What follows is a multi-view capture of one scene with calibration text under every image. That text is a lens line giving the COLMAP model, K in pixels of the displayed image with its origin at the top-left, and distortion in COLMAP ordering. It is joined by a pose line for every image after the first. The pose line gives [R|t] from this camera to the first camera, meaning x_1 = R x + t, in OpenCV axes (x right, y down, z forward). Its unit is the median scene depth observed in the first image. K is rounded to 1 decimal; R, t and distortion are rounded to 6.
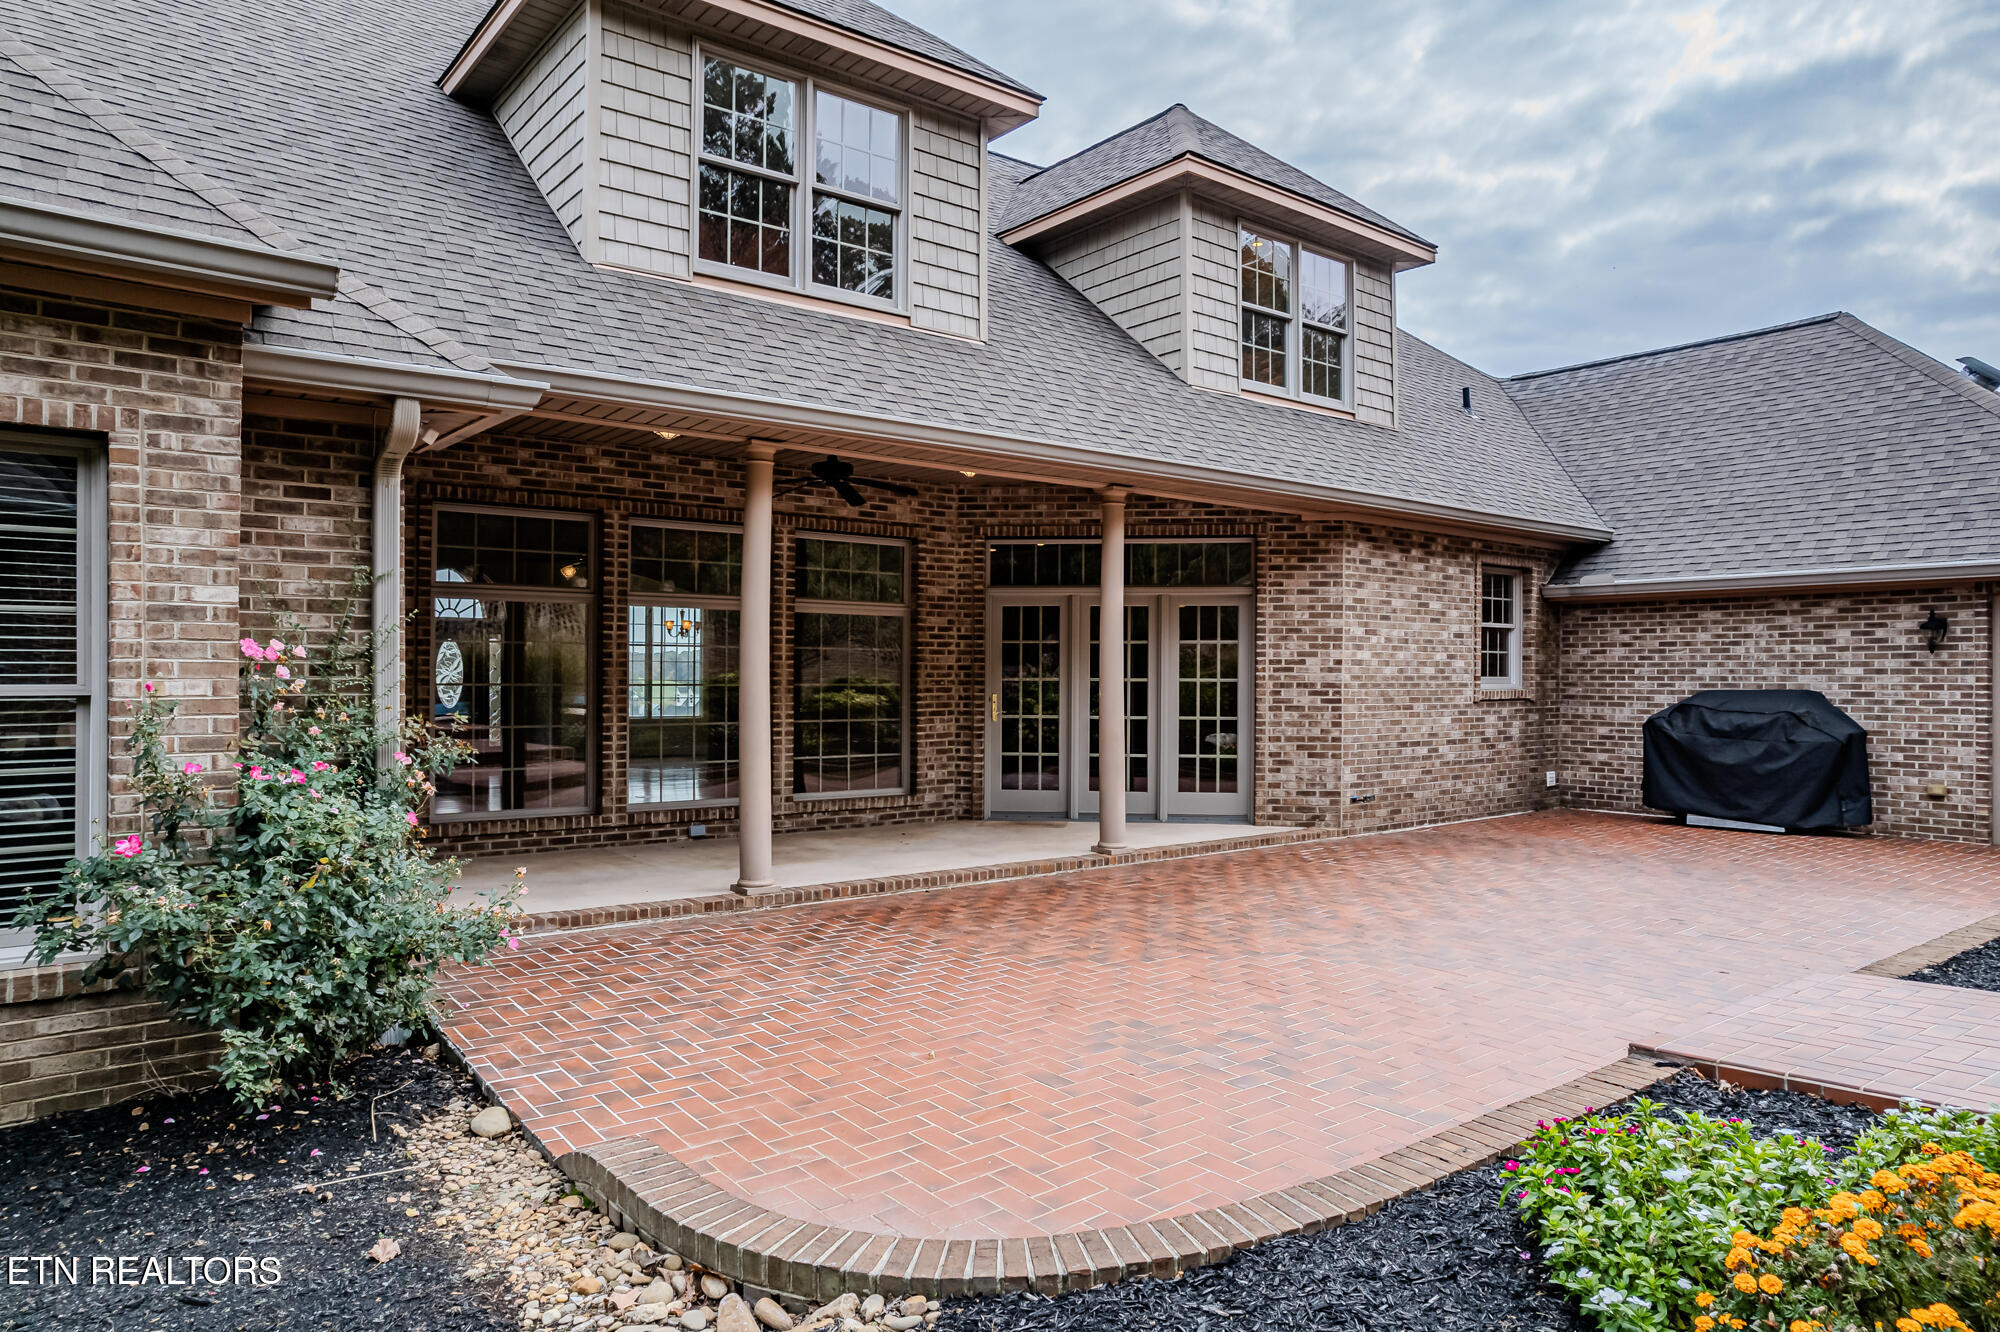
lens RADIAL K [[1295.4, 0, 1000.0], [0, 1295.4, 666.0], [0, 0, 1]] dist [-0.077322, 0.087138]
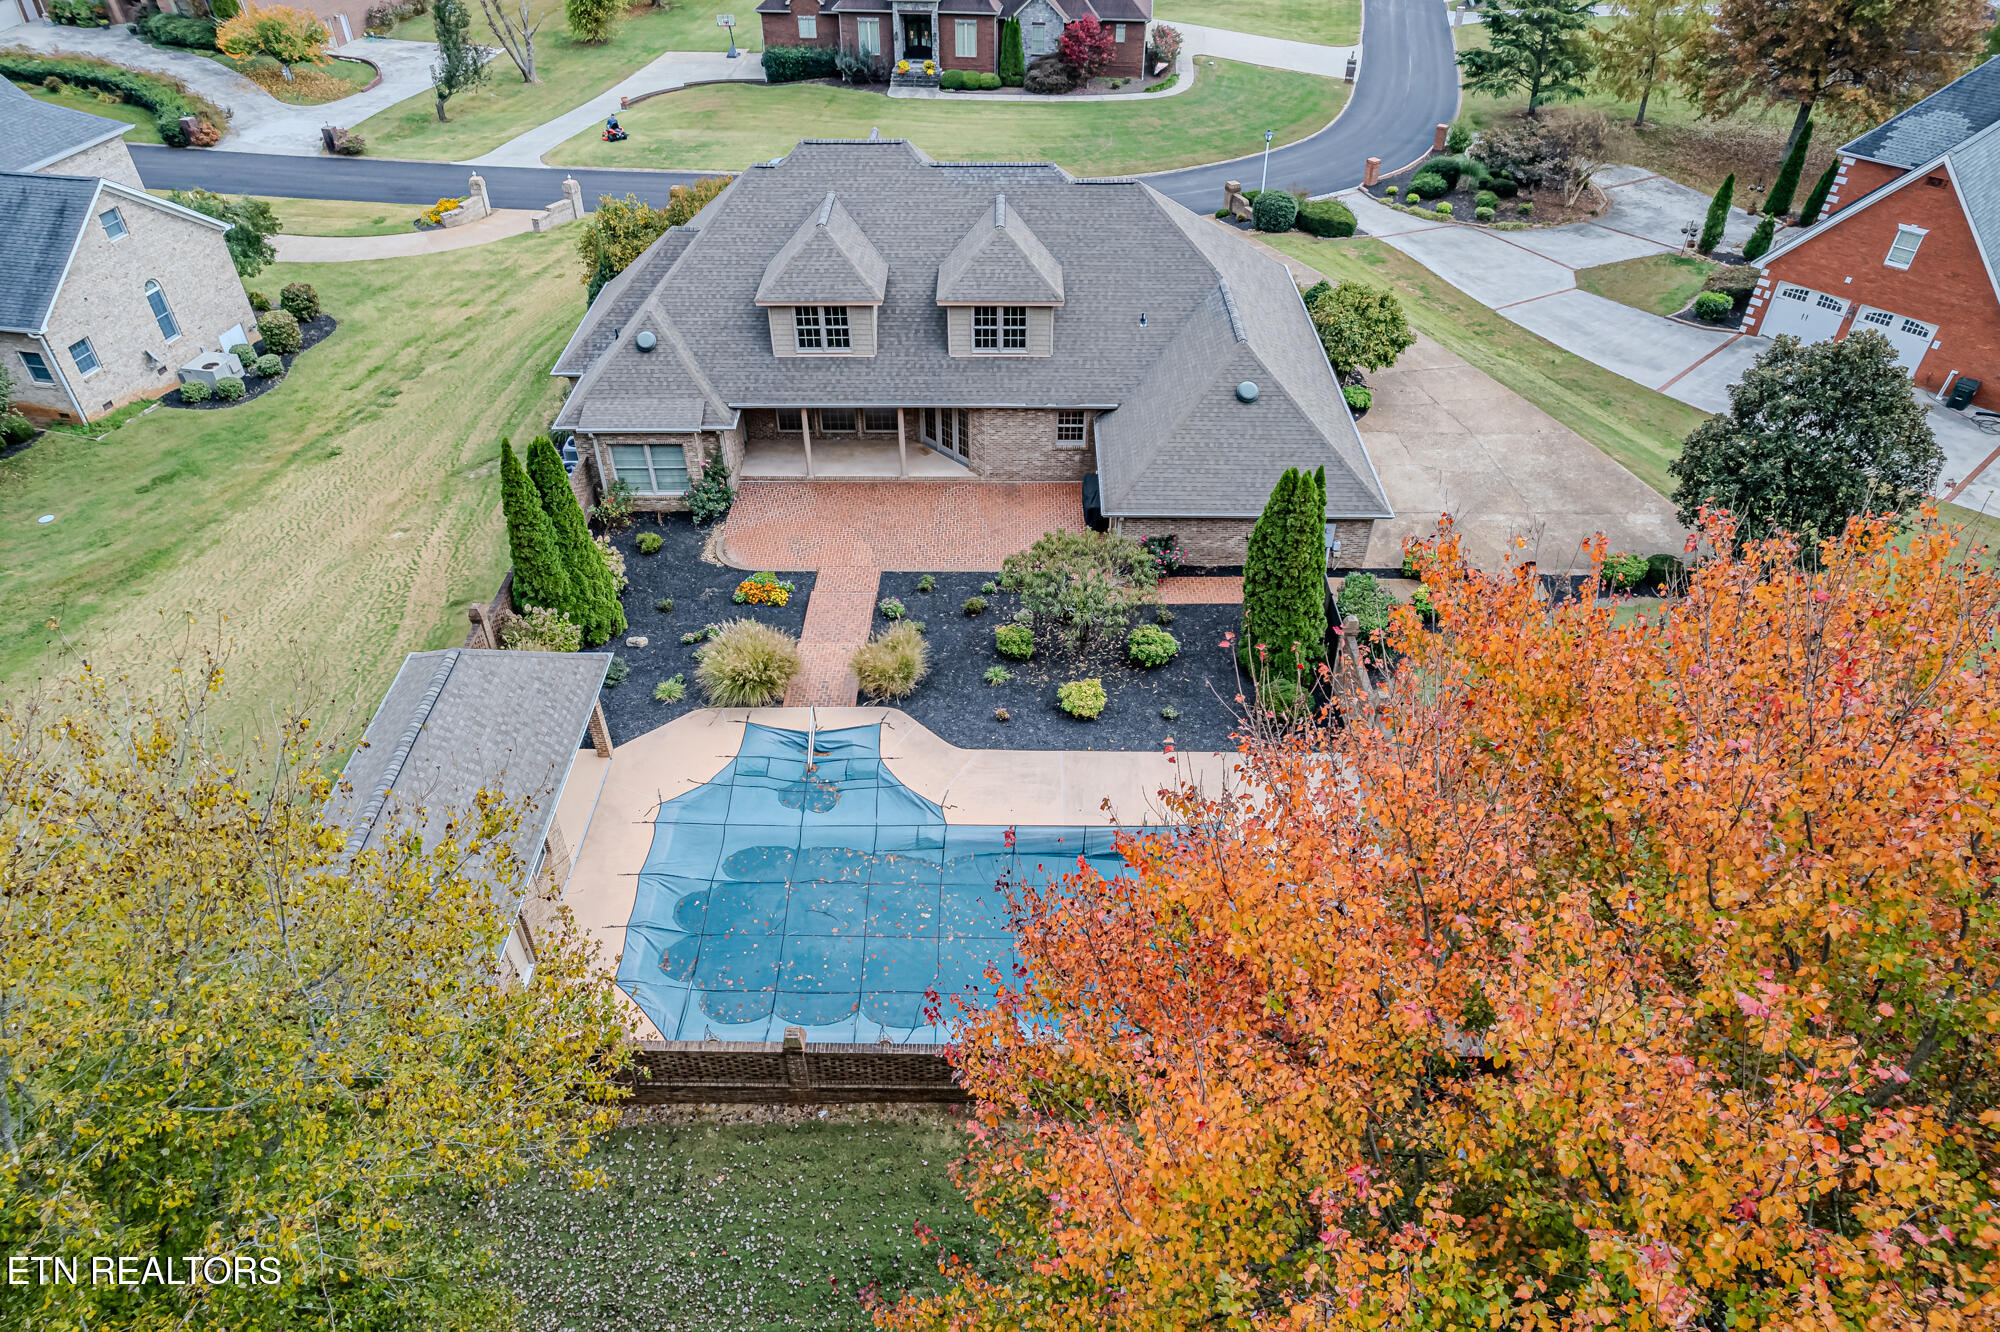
lens RADIAL K [[1295.4, 0, 1000.0], [0, 1295.4, 666.0], [0, 0, 1]] dist [-0.077322, 0.087138]
pose [[0.781550, 0.391764, -0.485489, 2.702012], [0.006445, 0.773113, 0.634236, -2.116141], [0.623809, -0.498816, 0.601702, -1.699540]]
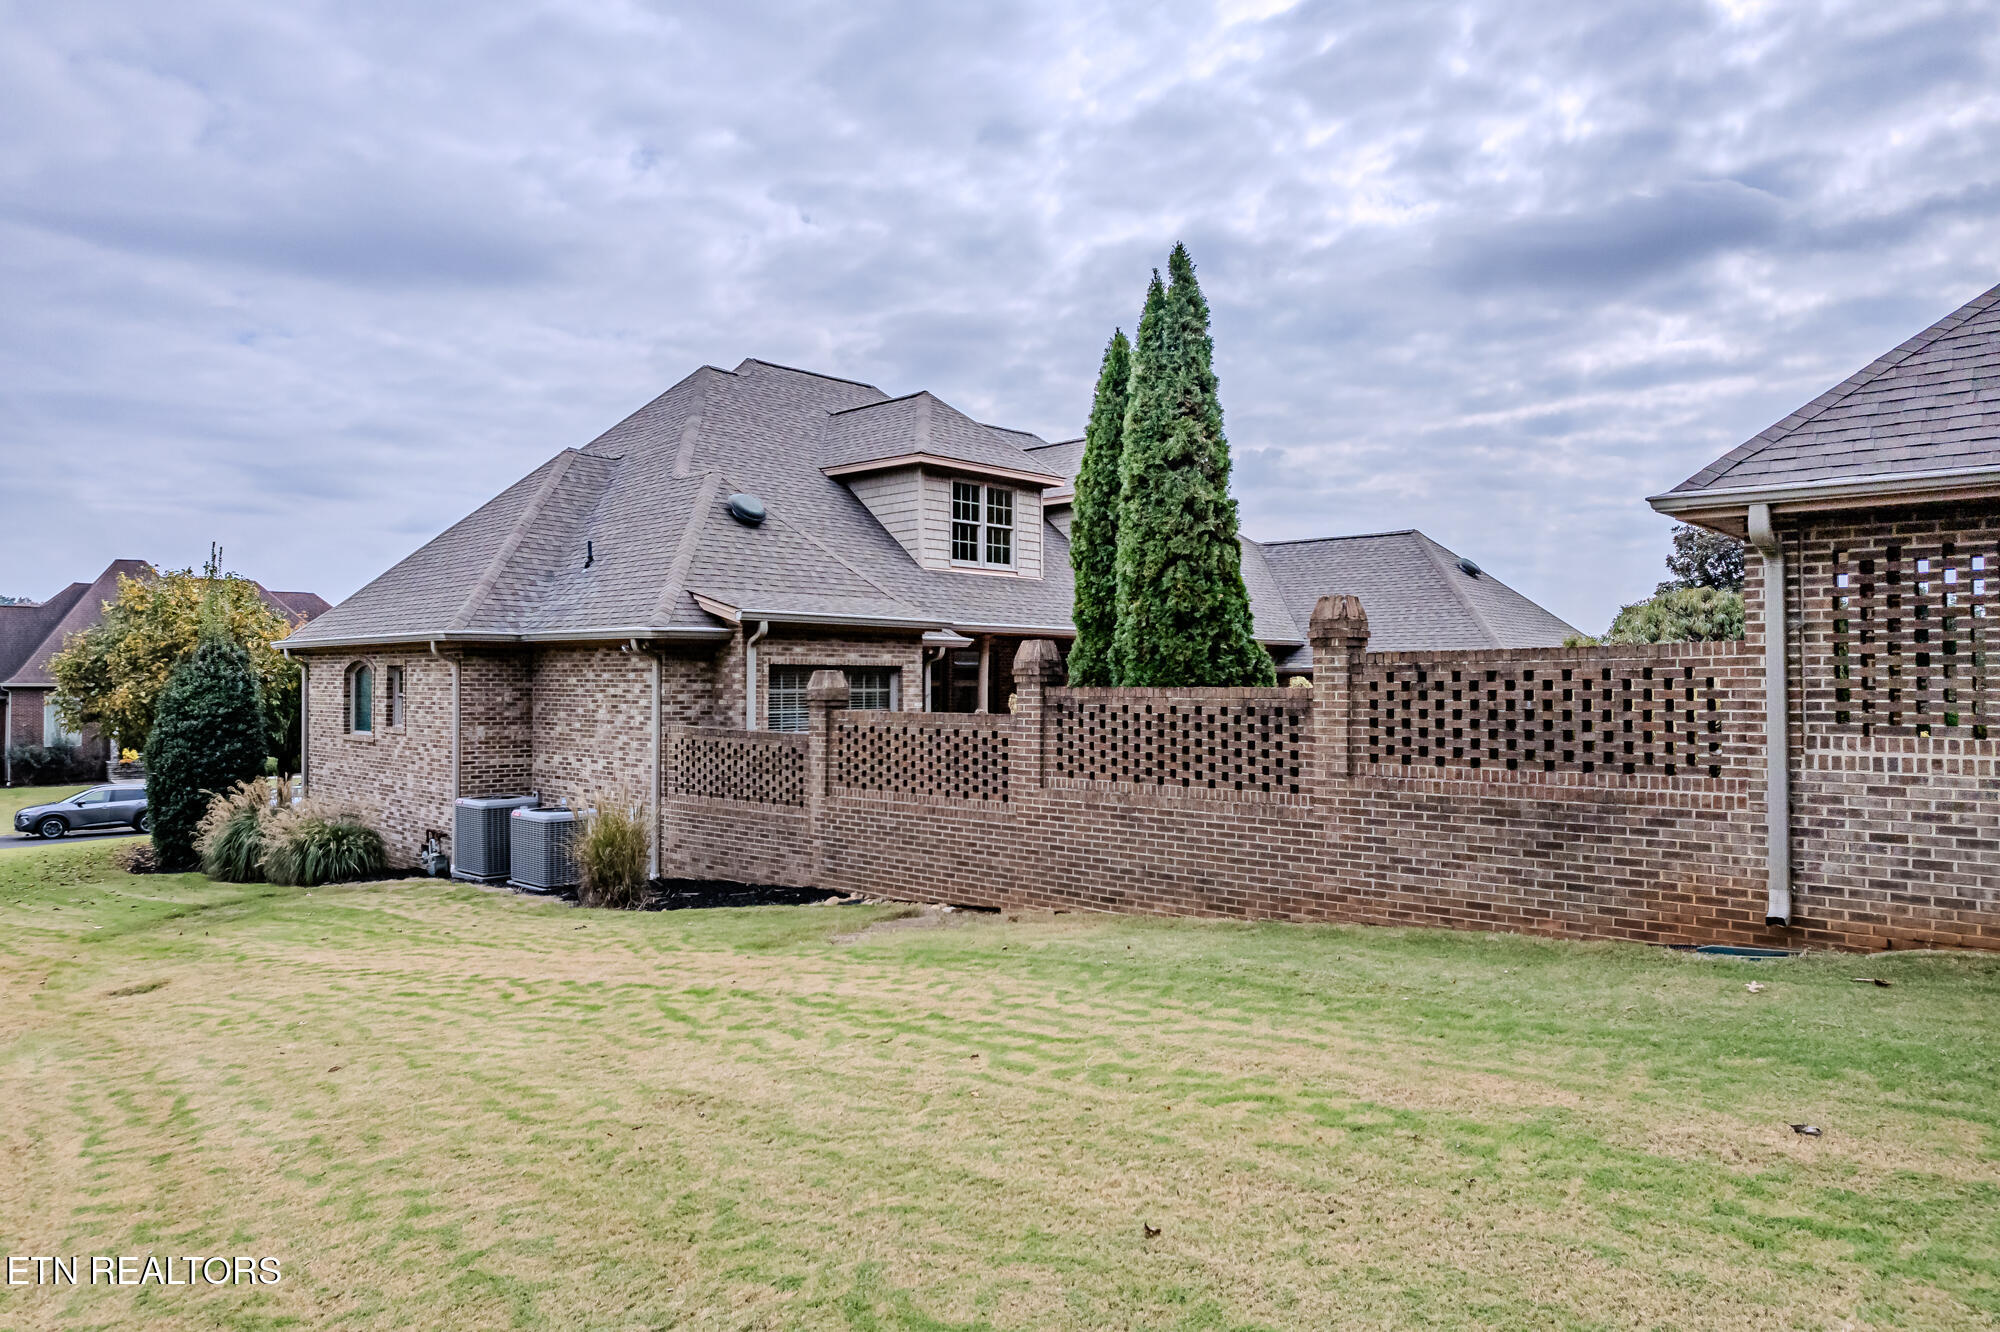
lens RADIAL K [[1295.4, 0, 1000.0], [0, 1295.4, 666.0], [0, 0, 1]] dist [-0.077322, 0.087138]
pose [[0.989453, -0.000285, 0.144855, -0.466402], [0.000853, 0.999992, -0.003861, -0.078849], [-0.144853, 0.003944, 0.989445, -1.477241]]
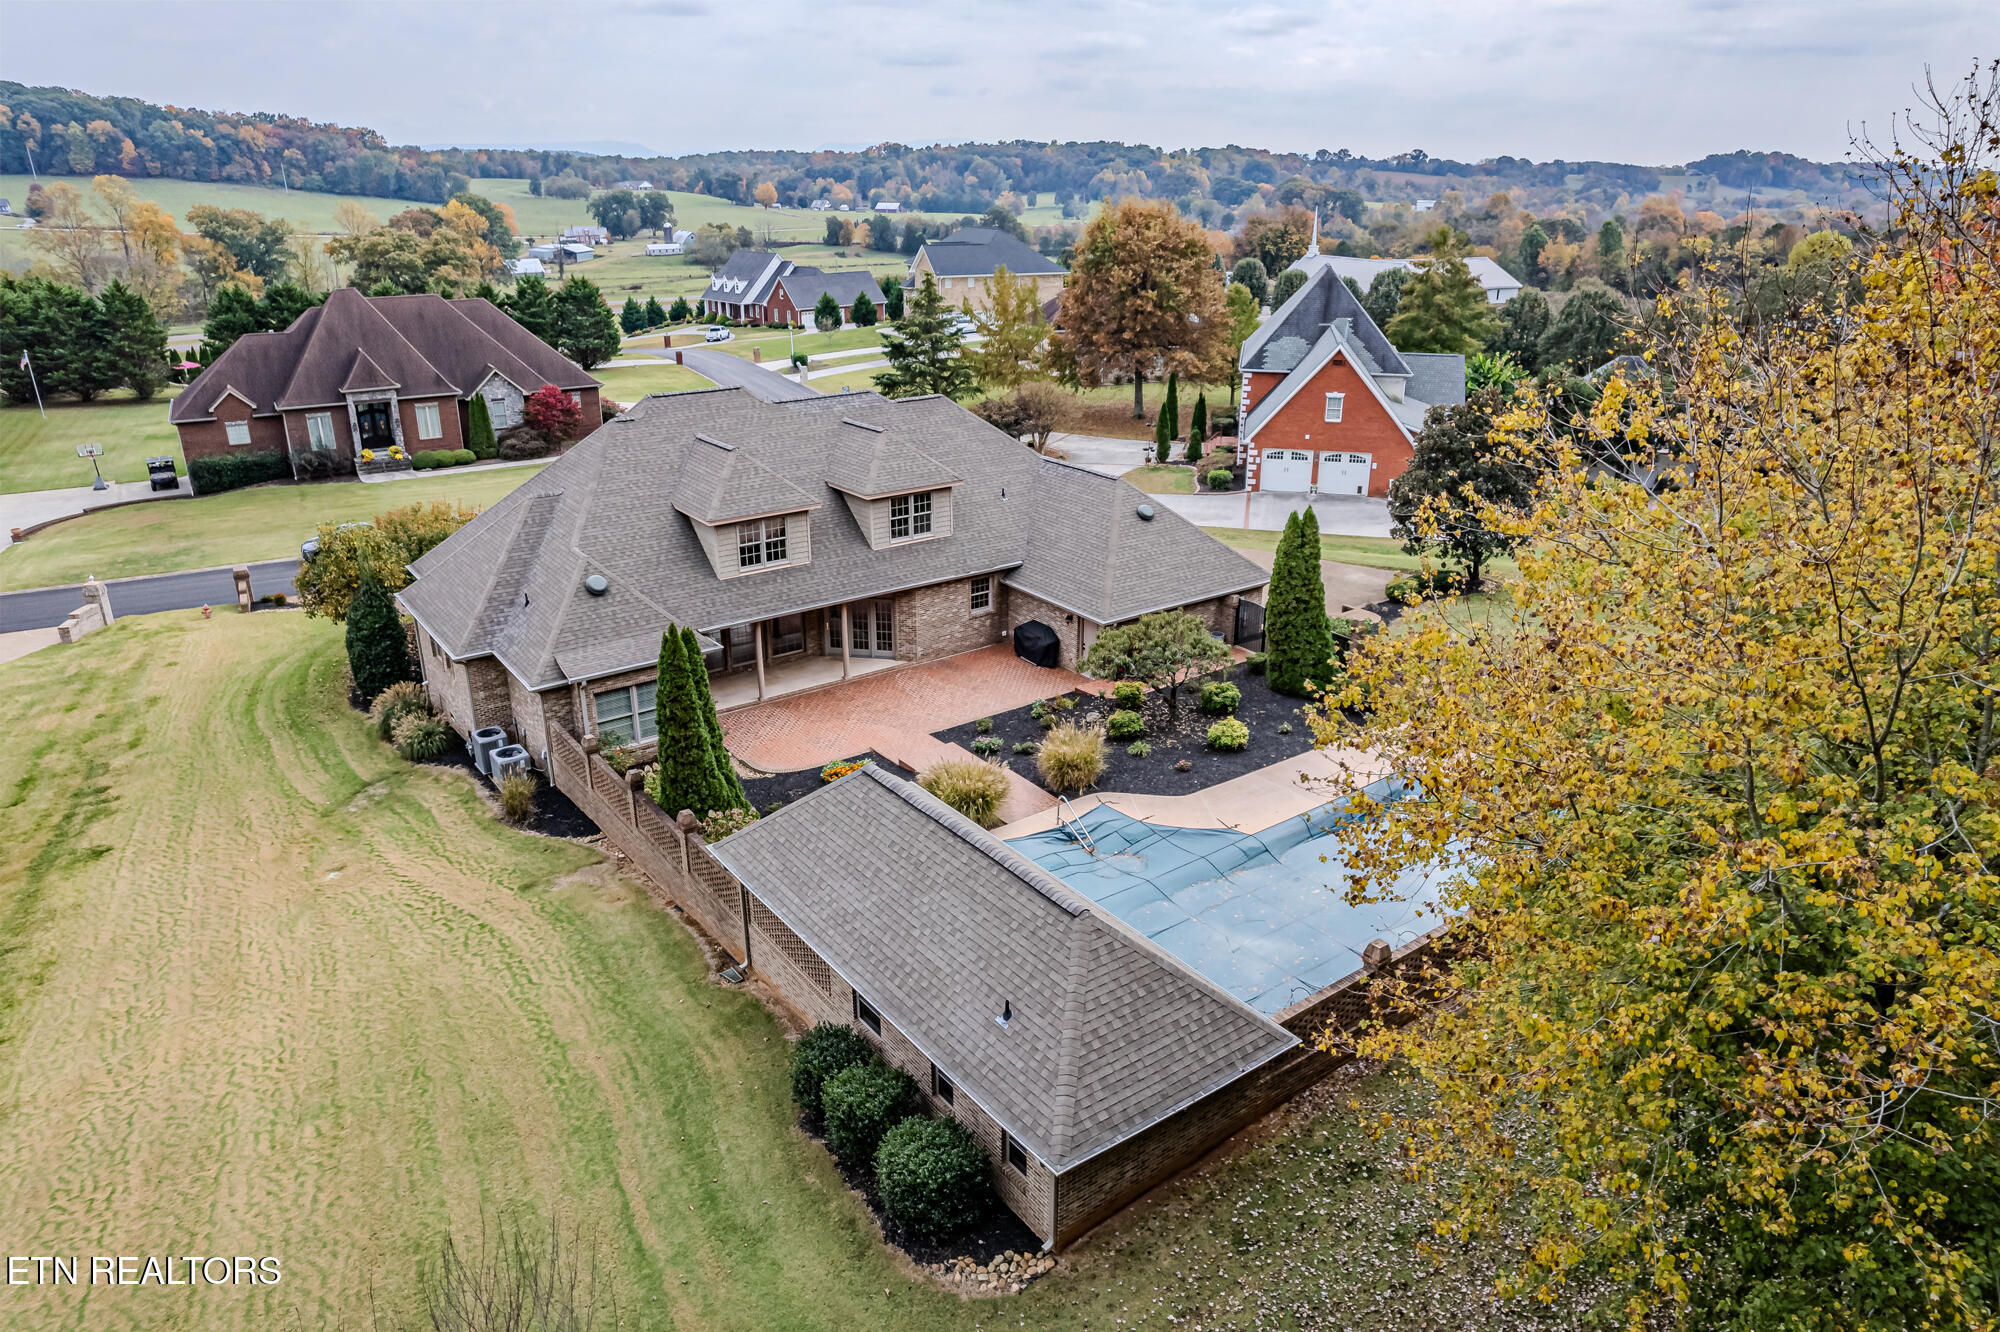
lens RADIAL K [[1295.4, 0, 1000.0], [0, 1295.4, 666.0], [0, 0, 1]] dist [-0.077322, 0.087138]
pose [[0.999431, 0.007415, -0.032907, 0.753584], [0.005140, 0.930673, 0.365816, -1.496647], [0.033338, -0.365777, 0.930105, -3.025998]]
